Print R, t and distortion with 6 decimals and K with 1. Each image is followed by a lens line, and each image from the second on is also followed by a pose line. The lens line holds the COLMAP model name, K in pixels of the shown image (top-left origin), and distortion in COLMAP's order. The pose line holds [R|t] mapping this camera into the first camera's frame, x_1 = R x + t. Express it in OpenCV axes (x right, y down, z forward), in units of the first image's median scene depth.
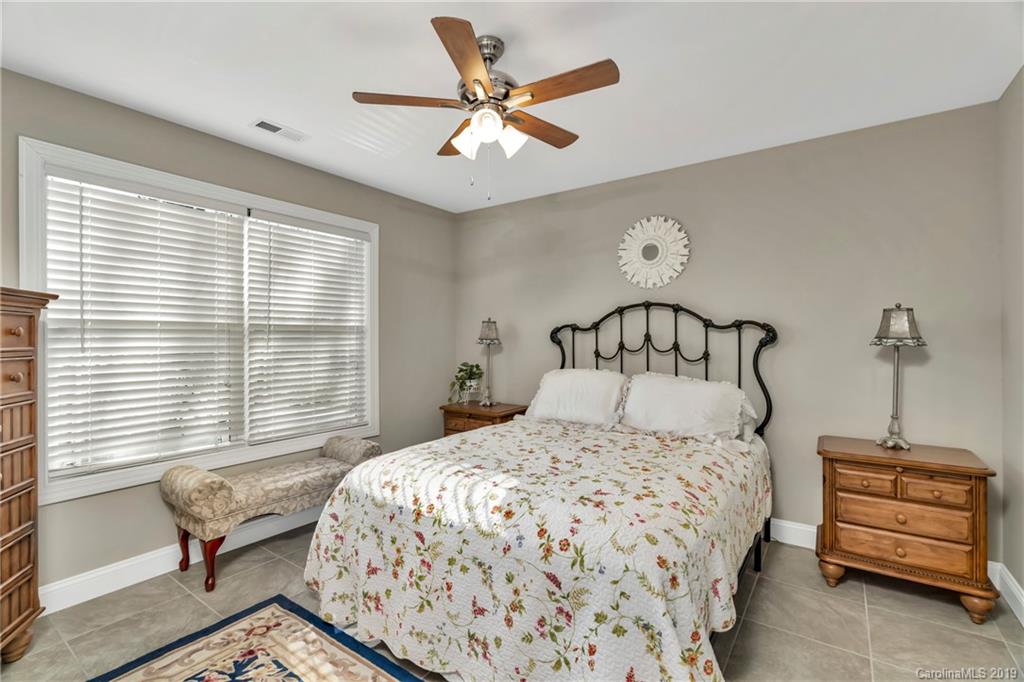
lens RADIAL K [[460.0, 0, 511.9], [0, 460.0, 342.6], [0, 0, 1]] dist [-0.001342, 0.000192]
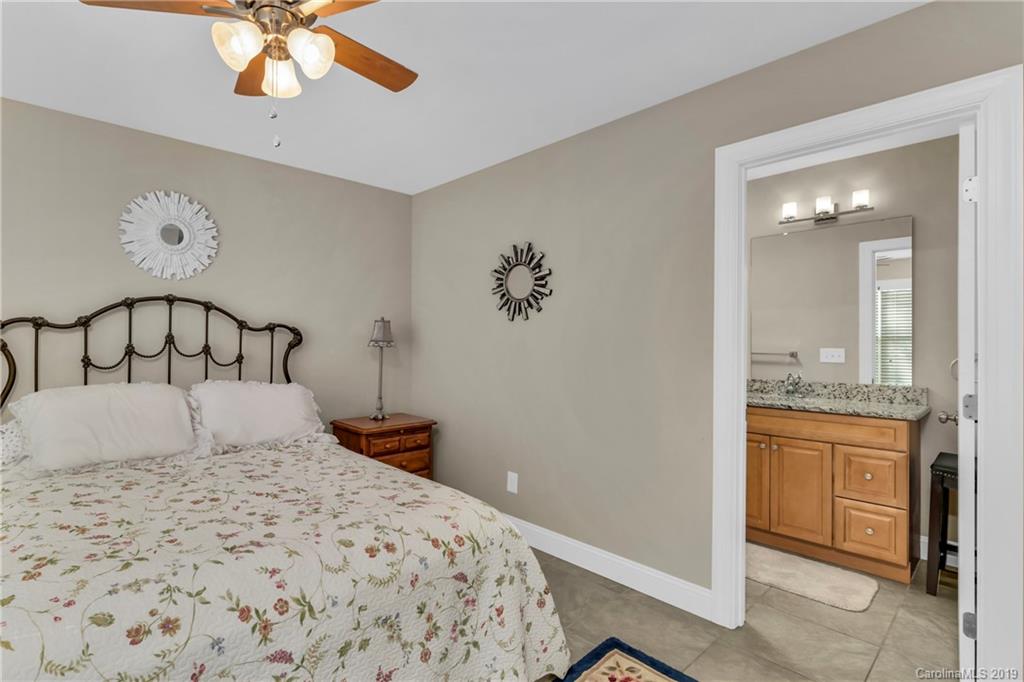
lens RADIAL K [[433.0, 0, 507.2], [0, 433.0, 342.9], [0, 0, 1]] dist [-0.009070, -0.000039]
pose [[0.264977, -0.000618, 0.964255, -0.399606], [0.003335, 0.999994, -0.000275, -0.003207], [-0.964249, 0.003289, 0.264977, 0.318445]]
